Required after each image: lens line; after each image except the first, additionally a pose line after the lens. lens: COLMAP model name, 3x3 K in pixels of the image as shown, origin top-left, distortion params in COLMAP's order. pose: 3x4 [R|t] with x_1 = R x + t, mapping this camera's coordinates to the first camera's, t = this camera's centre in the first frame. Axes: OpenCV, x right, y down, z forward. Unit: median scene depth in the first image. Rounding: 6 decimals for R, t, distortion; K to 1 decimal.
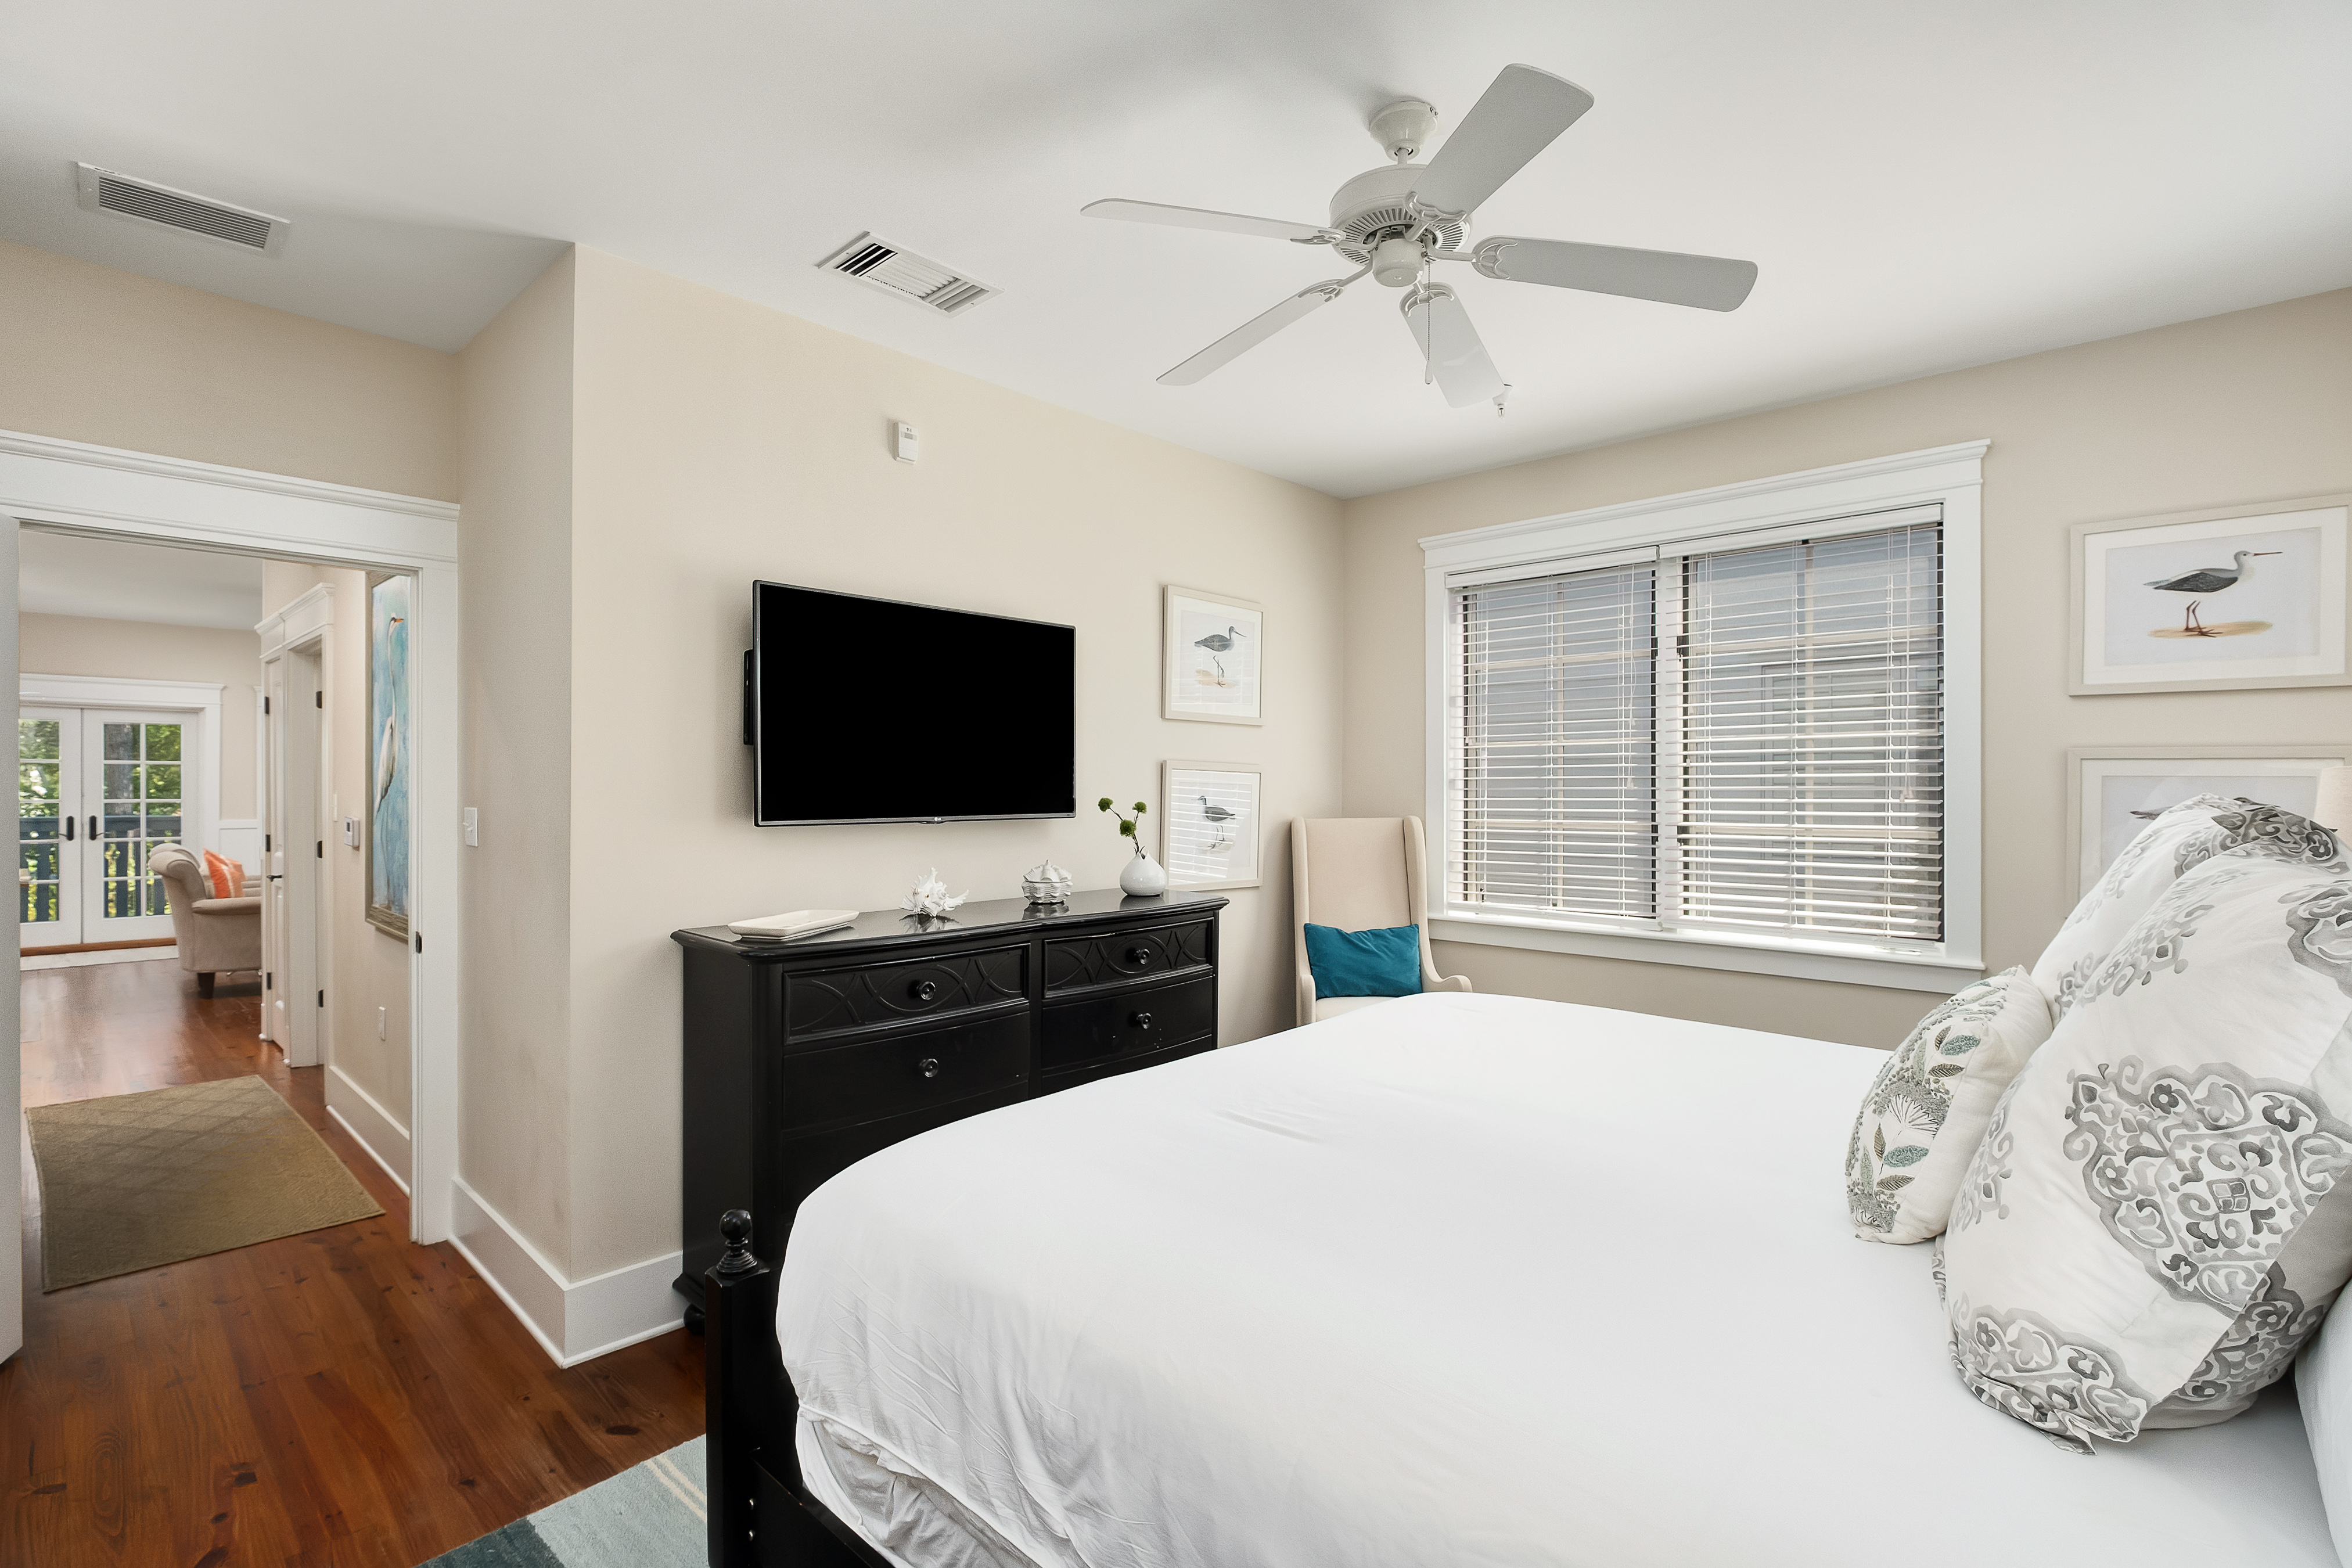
lens RADIAL K [[1073.6, 0, 1185.2], [0, 1073.6, 781.5], [0, 0, 1]] dist [-0.006600, -0.001201]
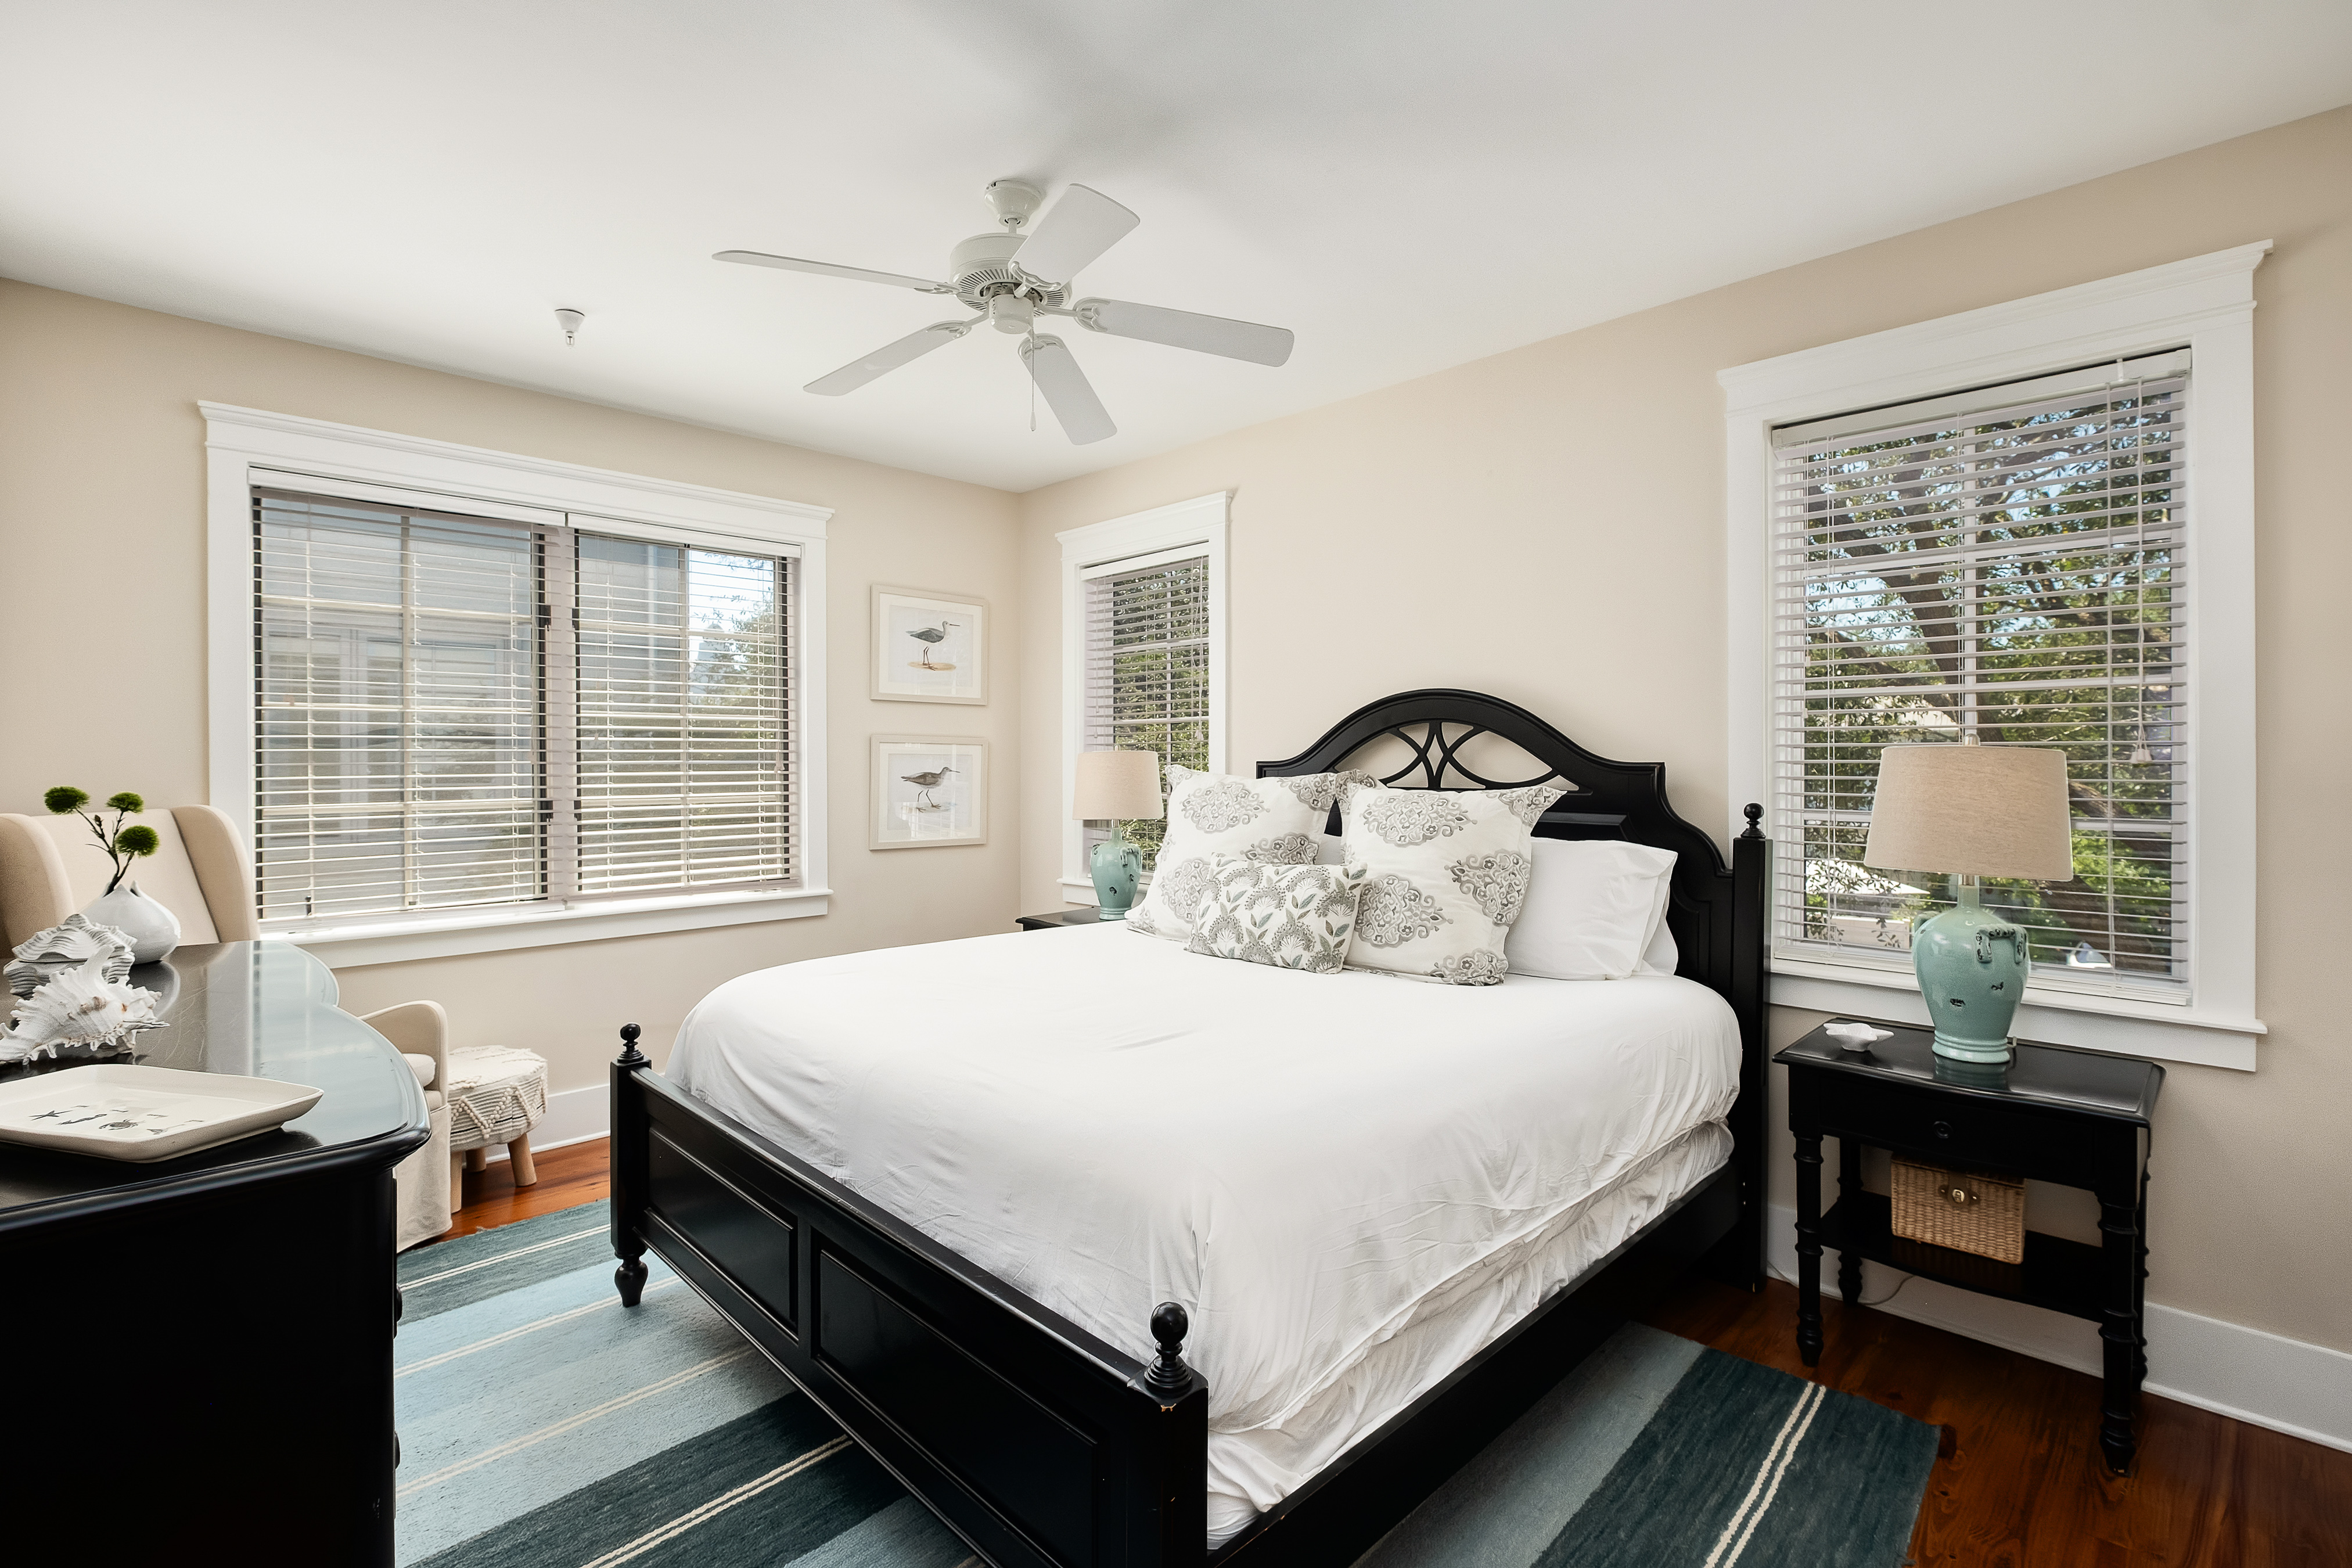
lens RADIAL K [[1070.7, 0, 1170.7], [0, 1070.7, 755.9], [0, 0, 1]] dist [0.000671, 0.000023]
pose [[0.052236, 0.003587, 0.998628, -0.497922], [-0.004267, 0.999985, -0.003369, 0.000843], [-0.998626, -0.004086, 0.052250, 0.401869]]
